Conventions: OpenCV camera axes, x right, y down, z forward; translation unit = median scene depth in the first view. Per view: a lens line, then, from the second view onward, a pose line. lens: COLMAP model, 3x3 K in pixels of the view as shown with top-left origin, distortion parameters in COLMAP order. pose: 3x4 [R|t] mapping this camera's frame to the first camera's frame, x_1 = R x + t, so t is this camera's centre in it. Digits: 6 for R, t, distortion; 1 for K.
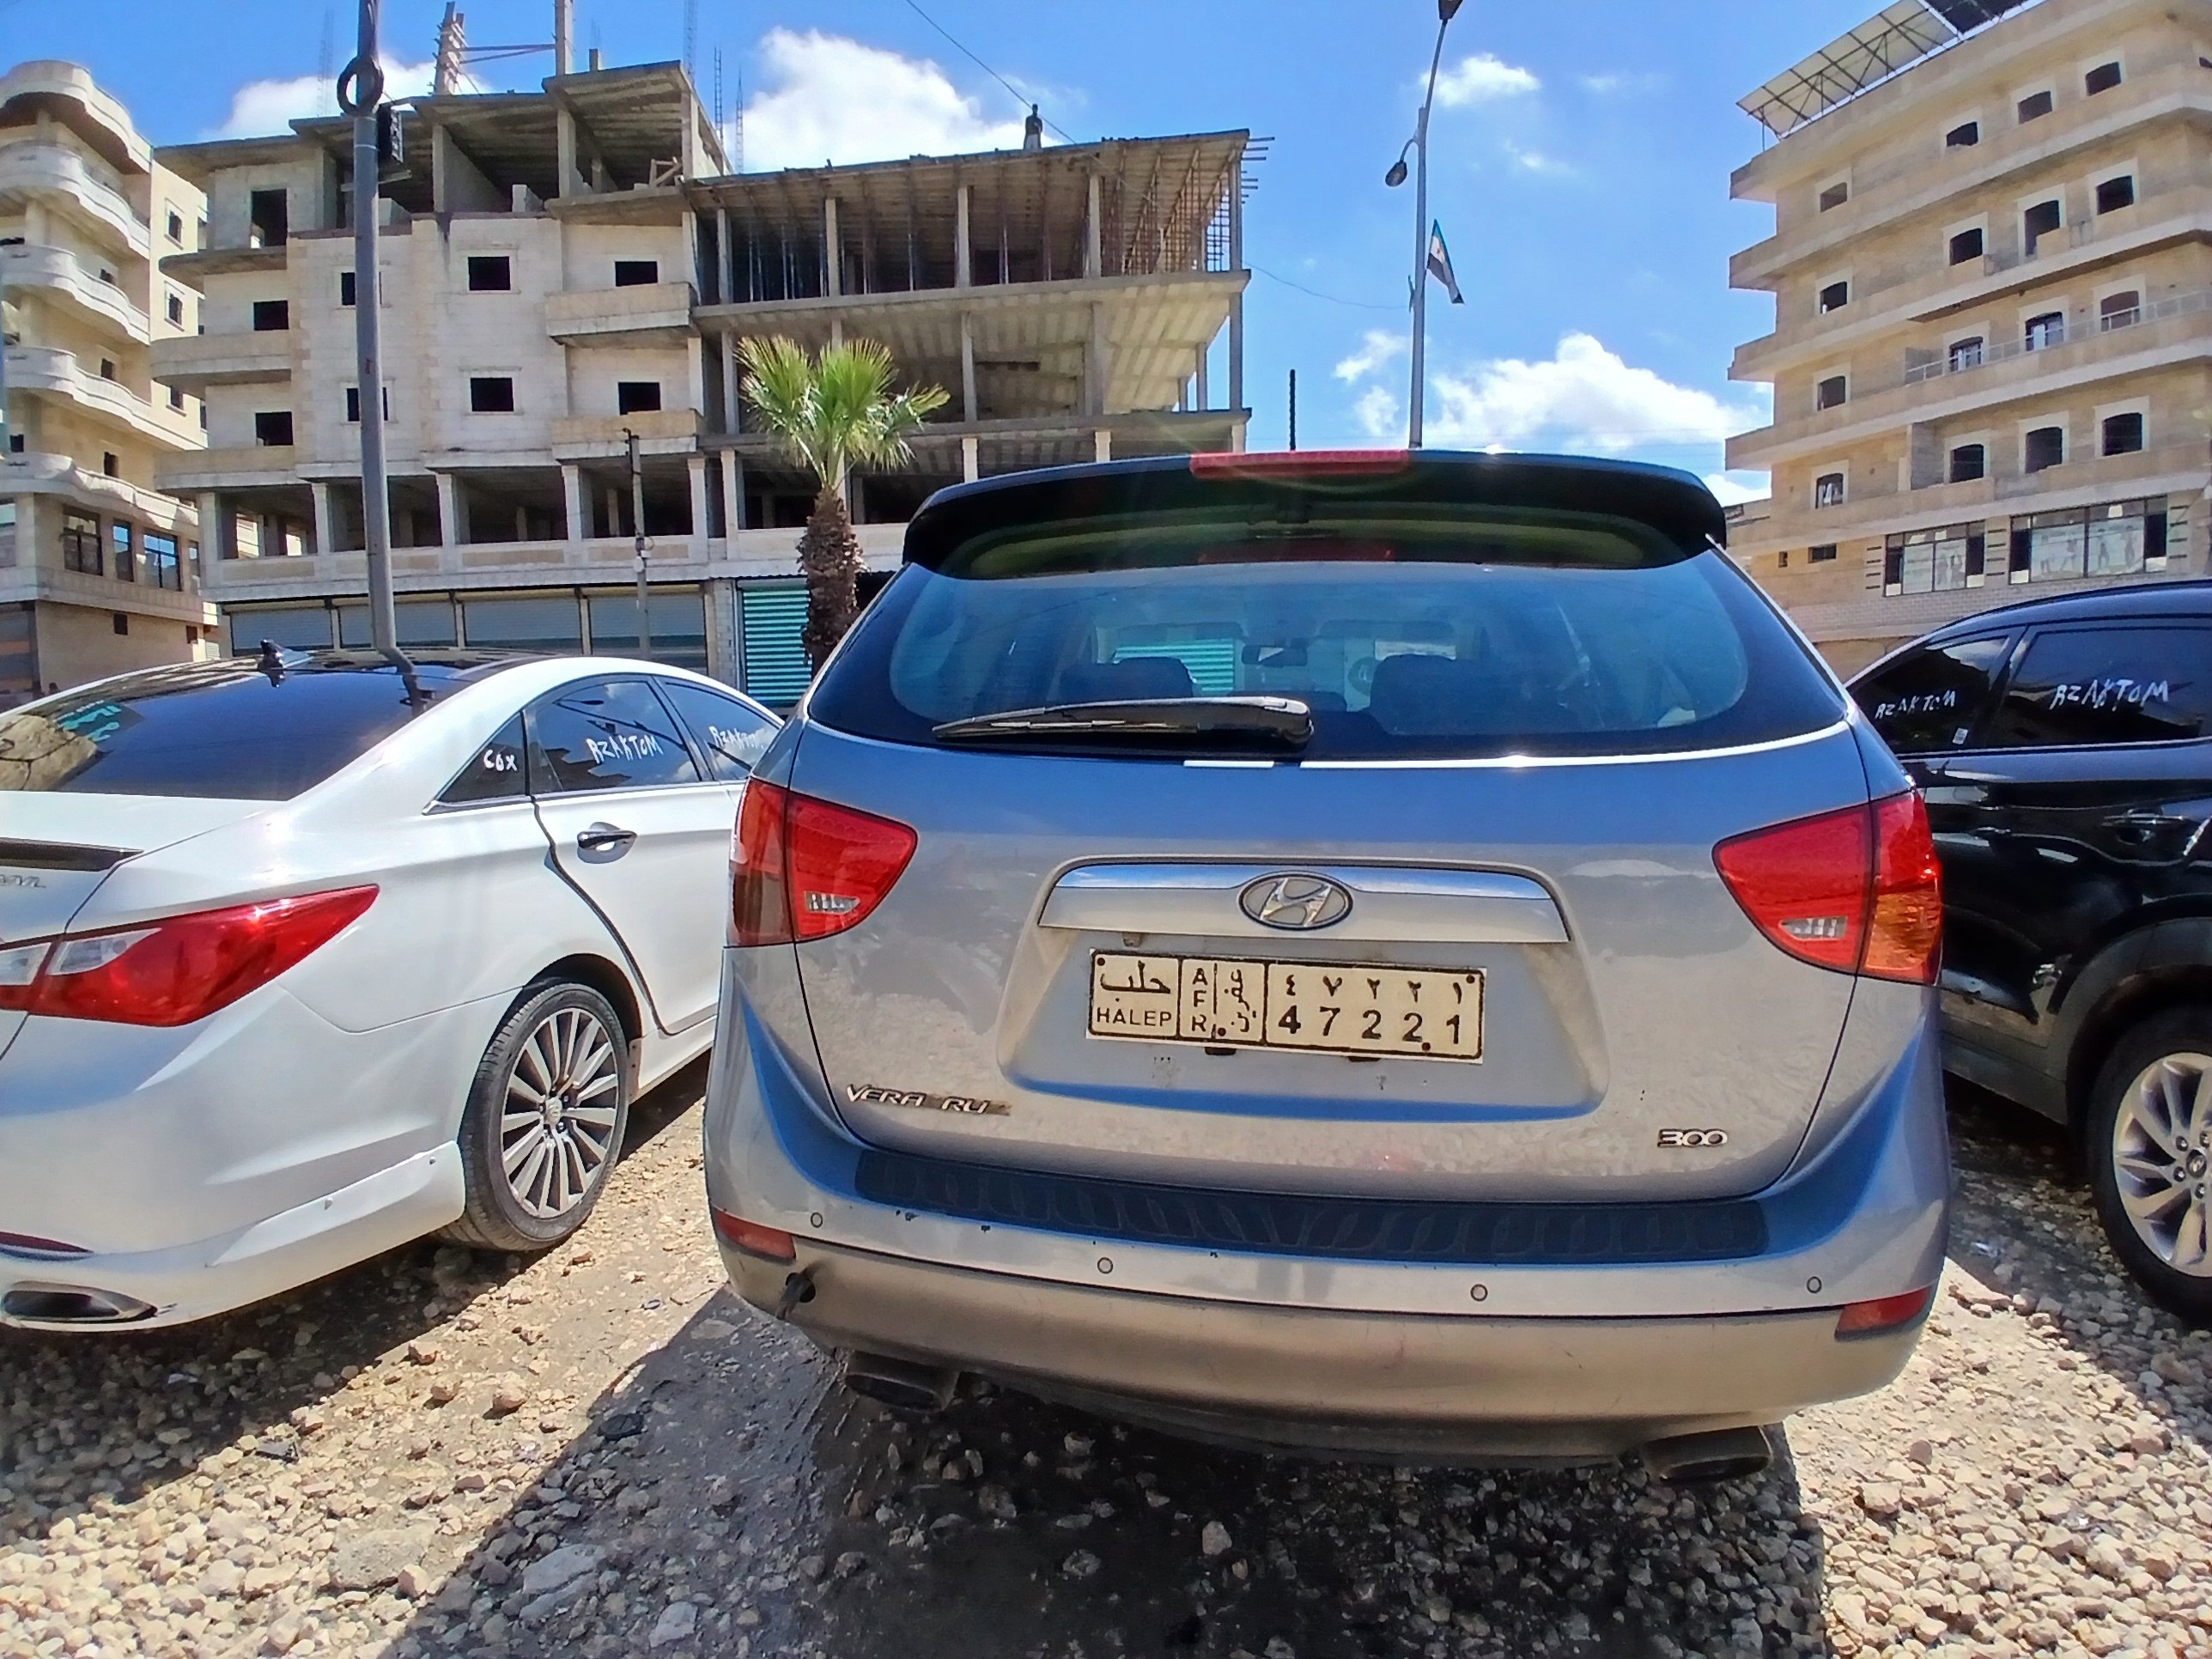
lens RADIAL K [[1146.5, 0, 1199.4], [0, 1146.5, 840.3], [0, 0, 1]] dist [-0.000781, -0.055029]
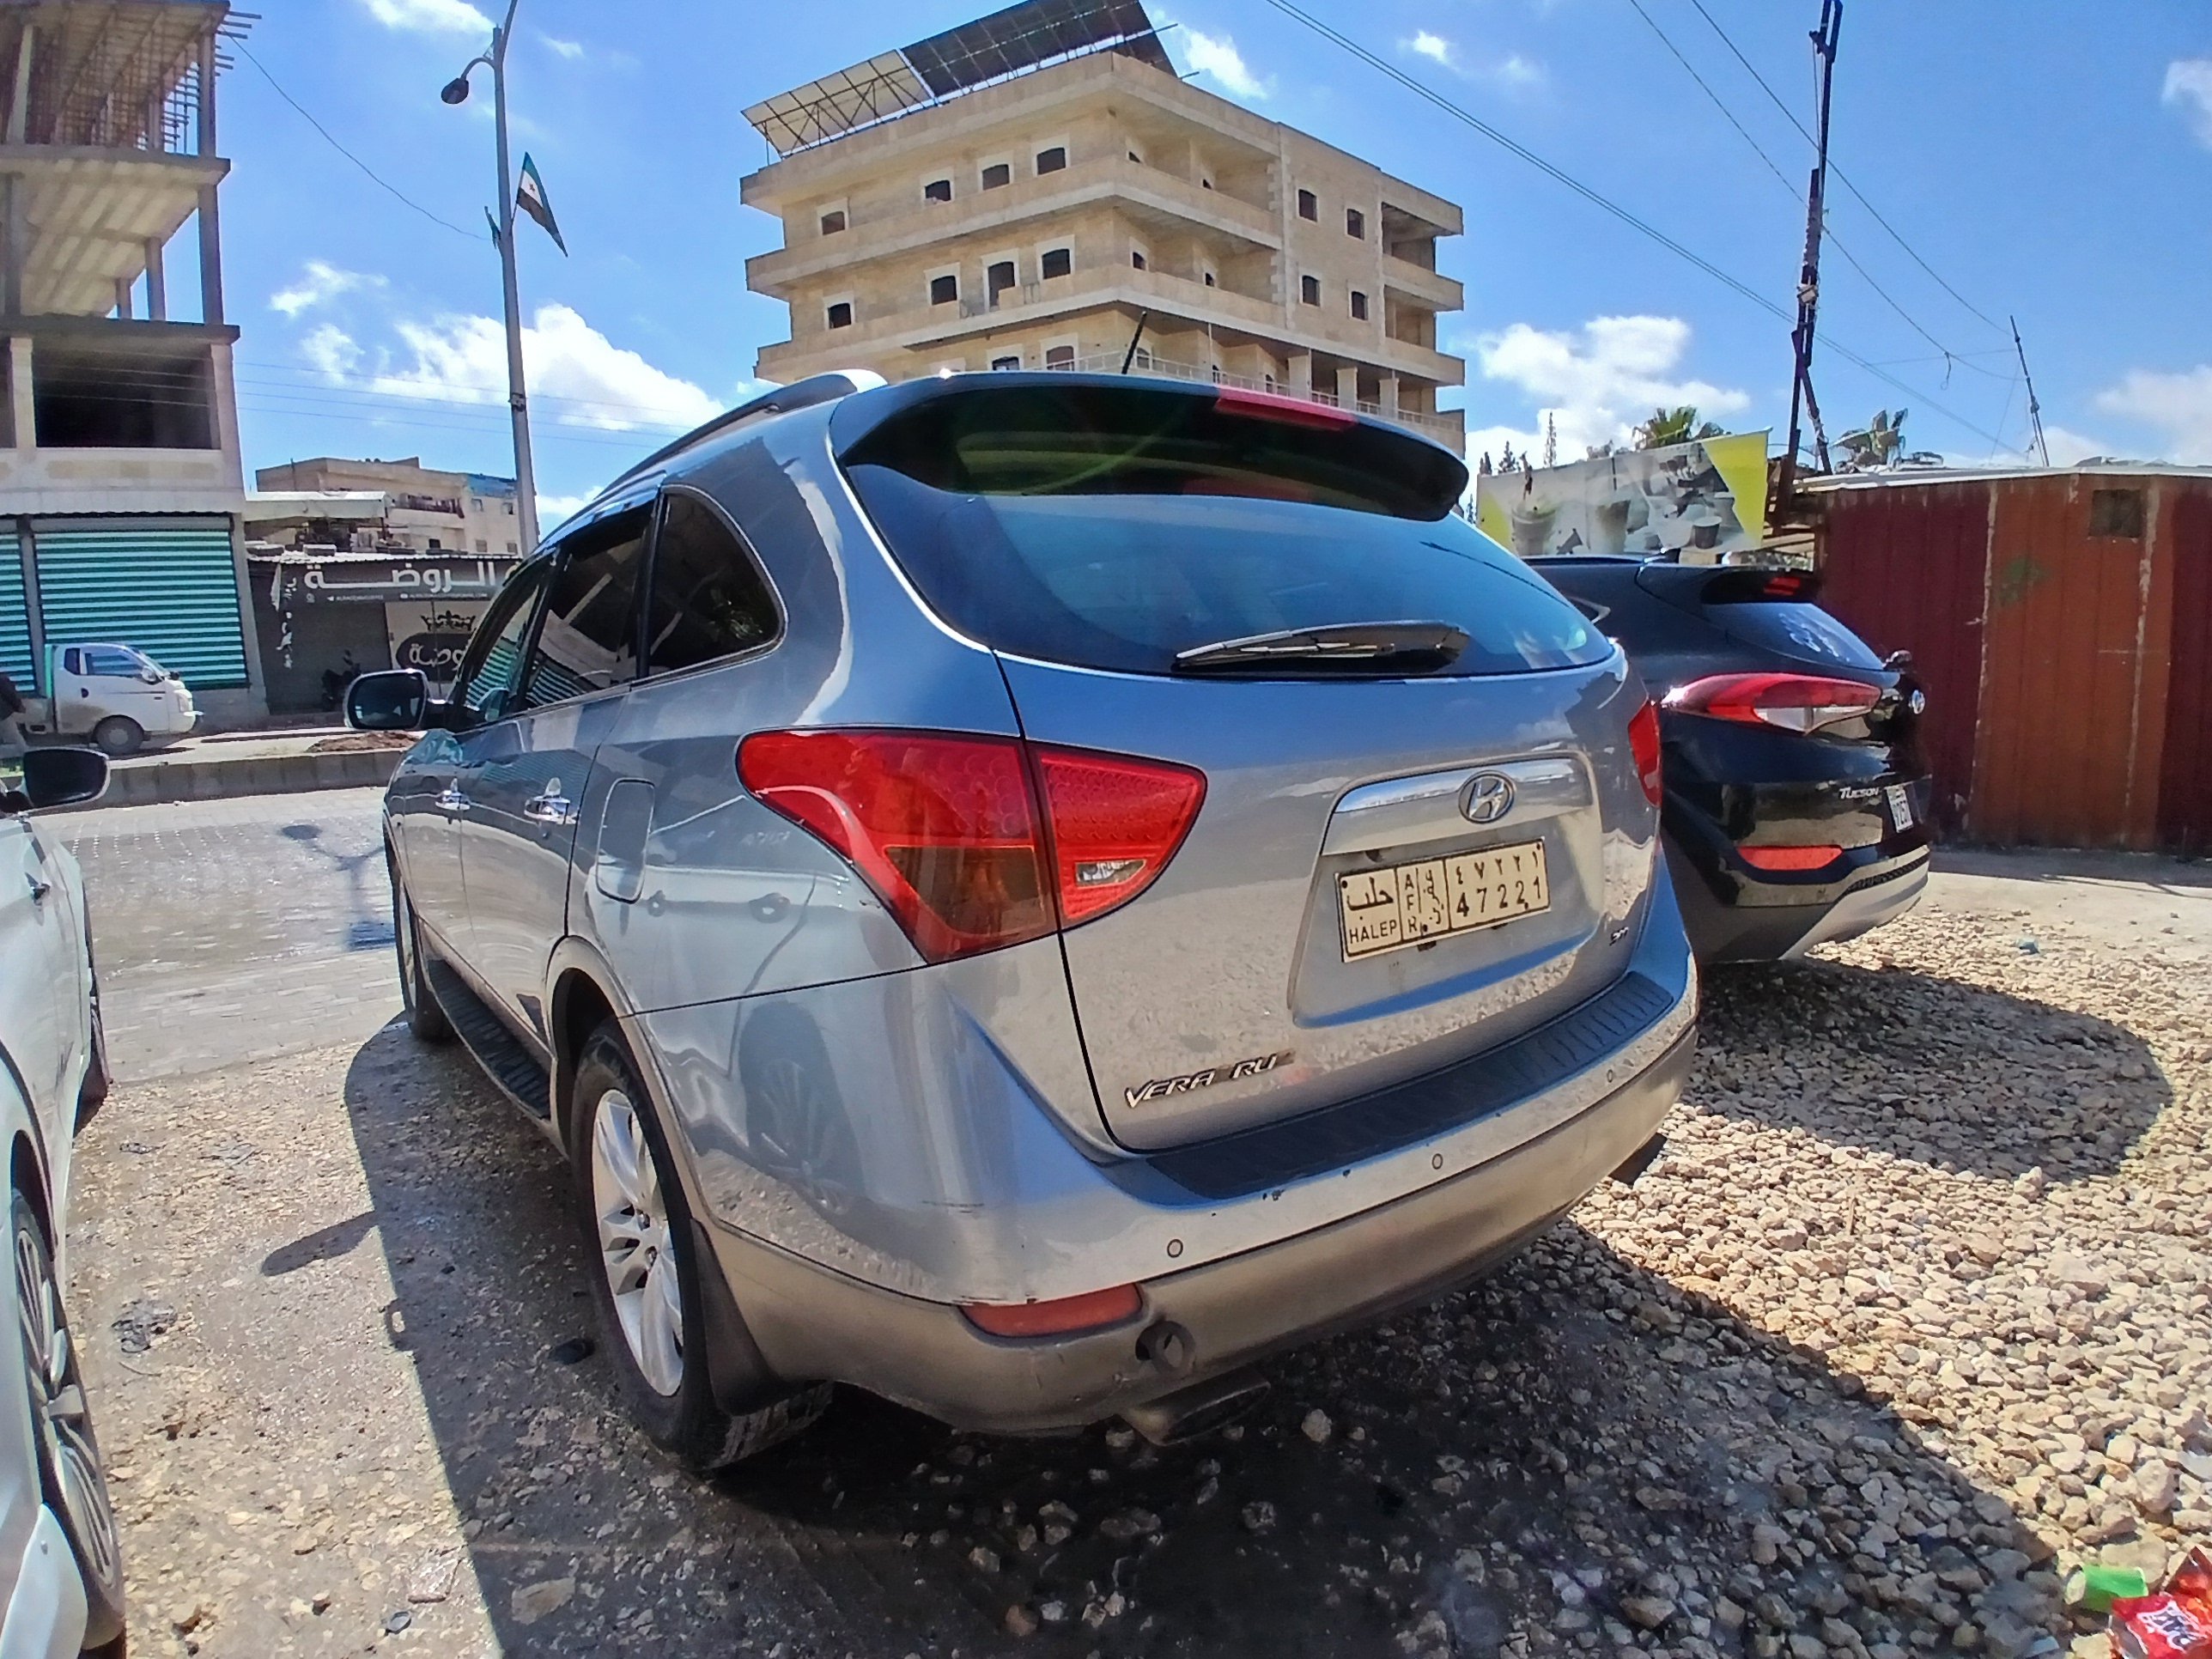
lens RADIAL K [[1109.7, 0, 1106.0], [0, 1109.7, 829.5], [0, 0, 1]] dist [-0.002873, -0.037643]
pose [[0.691985, -0.122419, 0.711456, -0.115691], [0.116094, 0.991561, 0.057700, -0.002807], [-0.712516, 0.042668, 0.700358, 0.058597]]
